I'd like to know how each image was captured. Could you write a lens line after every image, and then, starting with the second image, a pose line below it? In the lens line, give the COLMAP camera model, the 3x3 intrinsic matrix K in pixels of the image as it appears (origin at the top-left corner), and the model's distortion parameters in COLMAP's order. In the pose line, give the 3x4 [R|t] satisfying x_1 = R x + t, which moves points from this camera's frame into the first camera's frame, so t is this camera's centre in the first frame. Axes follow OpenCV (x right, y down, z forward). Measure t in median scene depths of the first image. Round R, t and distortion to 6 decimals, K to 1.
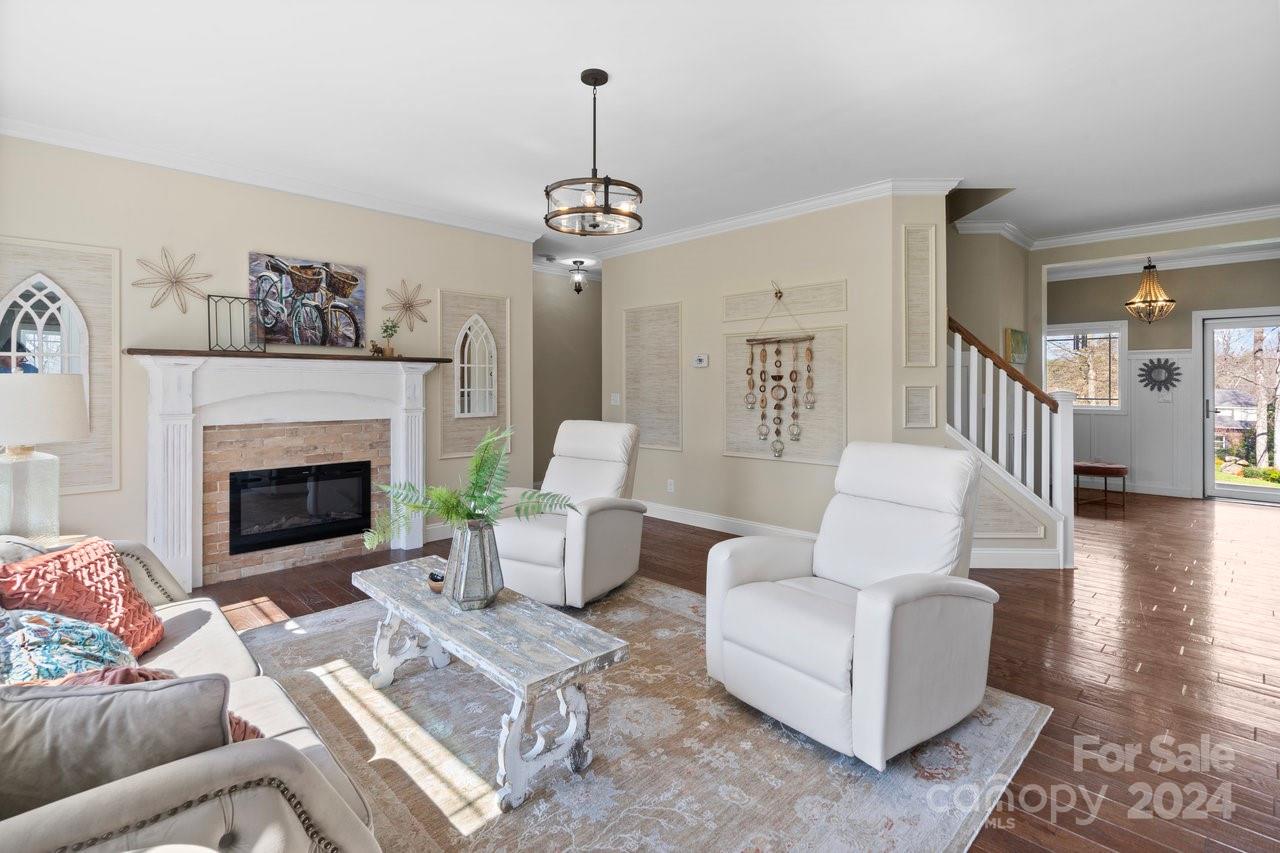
lens RADIAL K [[601.8, 0, 639.0], [0, 601.8, 383.8], [0, 0, 1]] dist [-0.005929, 0.002668]
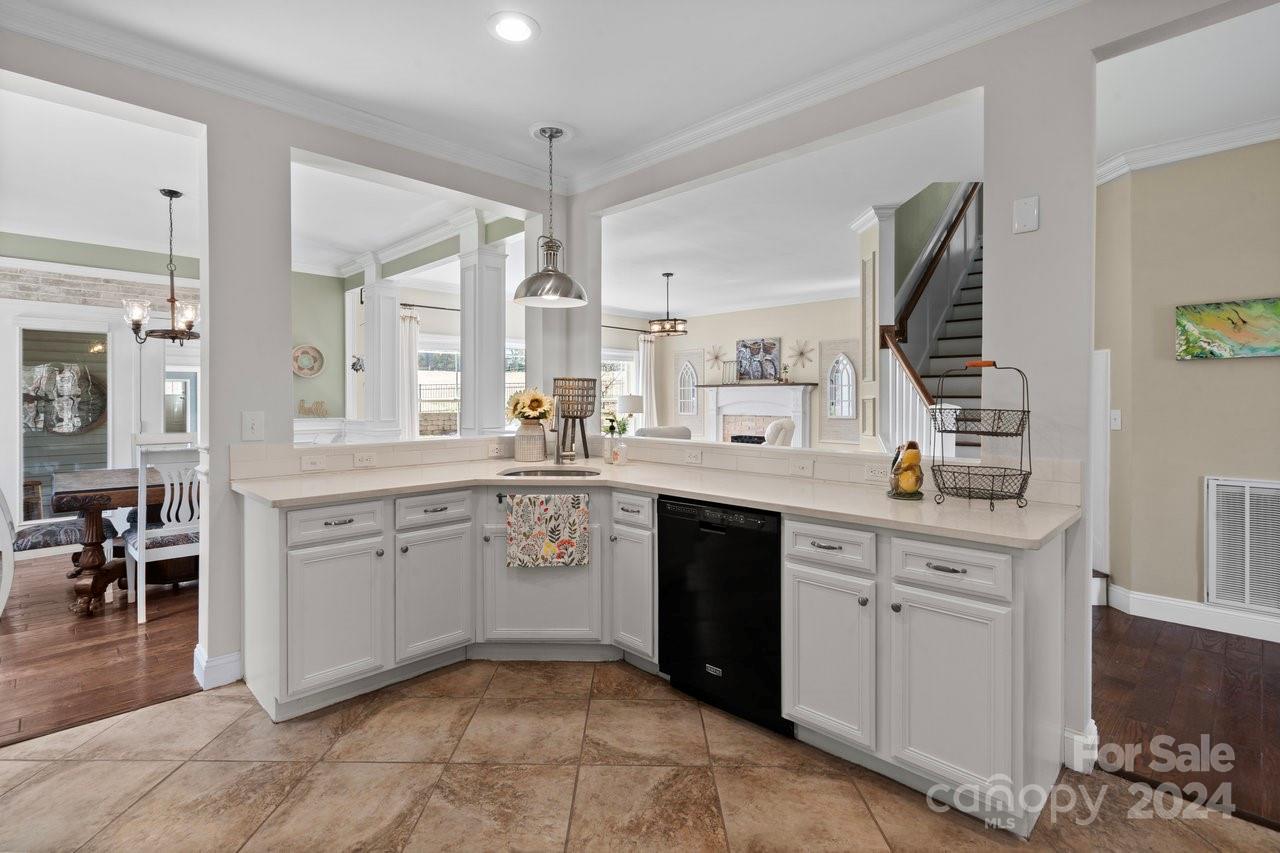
lens RADIAL K [[601.8, 0, 643.2], [0, 601.8, 404.3], [0, 0, 1]] dist [-0.005929, 0.002668]
pose [[0.004534, 0.012304, -0.999914, 1.561397], [0.004680, 0.999913, 0.012325, -0.004565], [0.999979, -0.004736, 0.004476, 0.582475]]
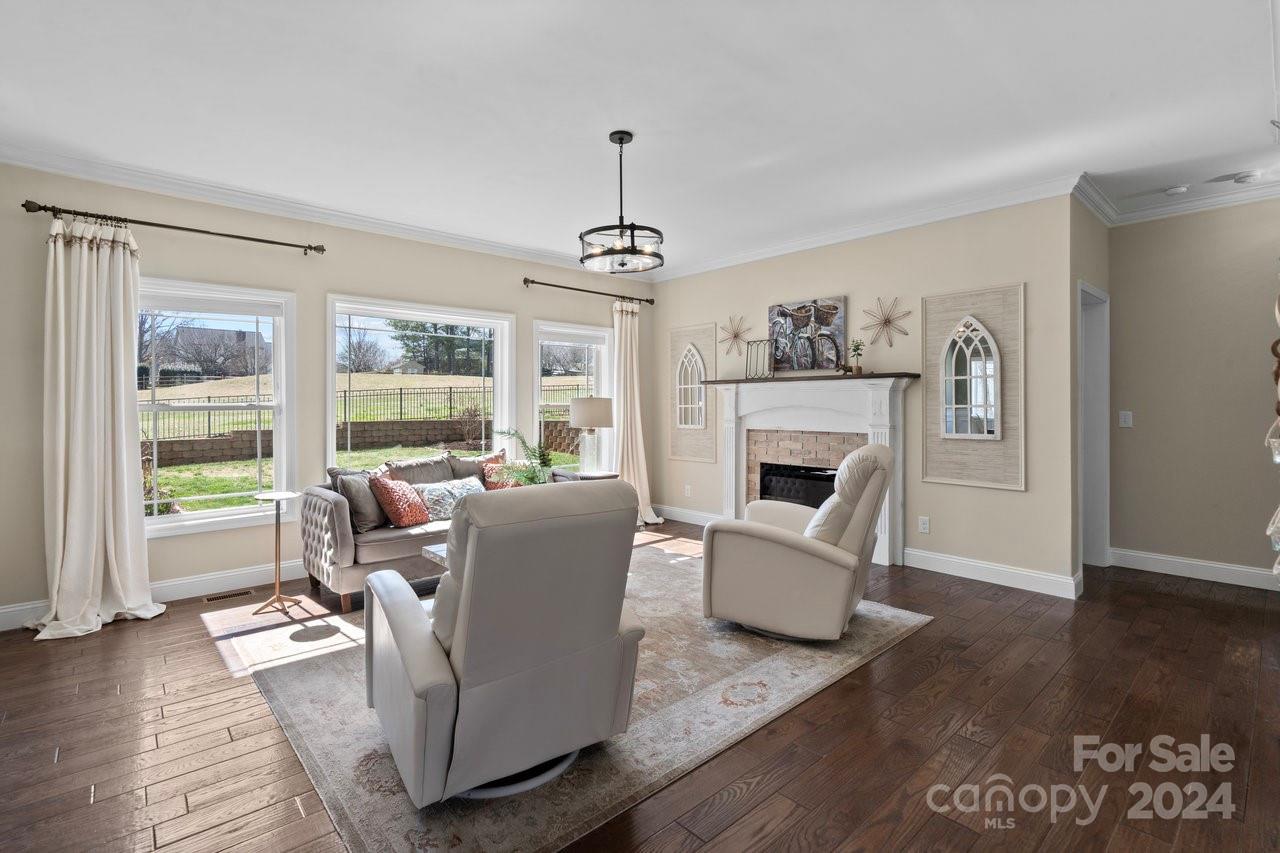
lens RADIAL K [[601.8, 0, 635.5], [0, 601.8, 409.1], [0, 0, 1]] dist [-0.005929, 0.002668]
pose [[-0.055905, 0.010964, -0.998376, 0.711264], [0.007556, 0.999916, 0.010557, 0.001795], [0.998407, -0.006953, -0.055983, 0.712405]]
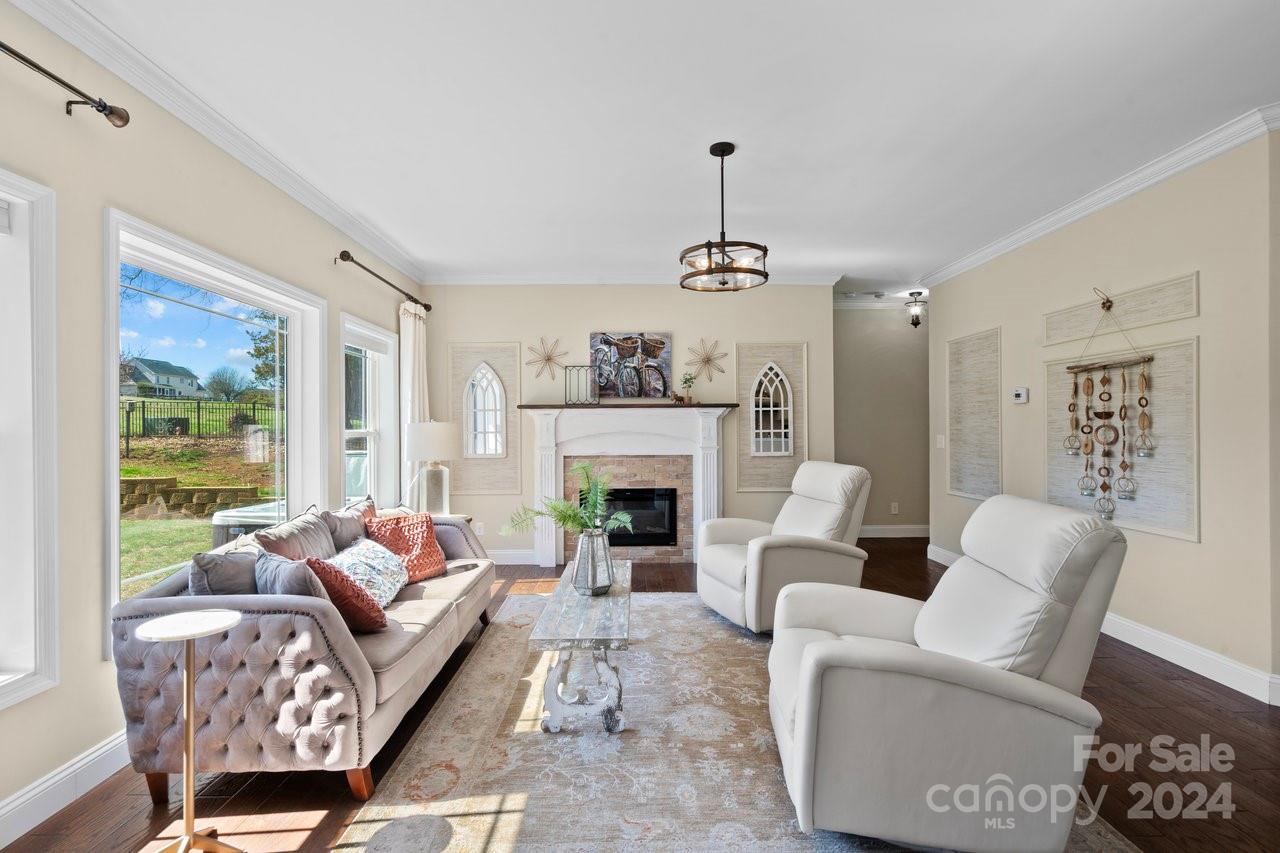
lens RADIAL K [[601.8, 0, 644.3], [0, 601.8, 430.5], [0, 0, 1]] dist [-0.005929, 0.002668]
pose [[0.724328, -0.000401, -0.689455, 0.382408], [0.007325, 0.999948, 0.007114, -0.000290], [0.689416, -0.010204, 0.724294, 0.061937]]
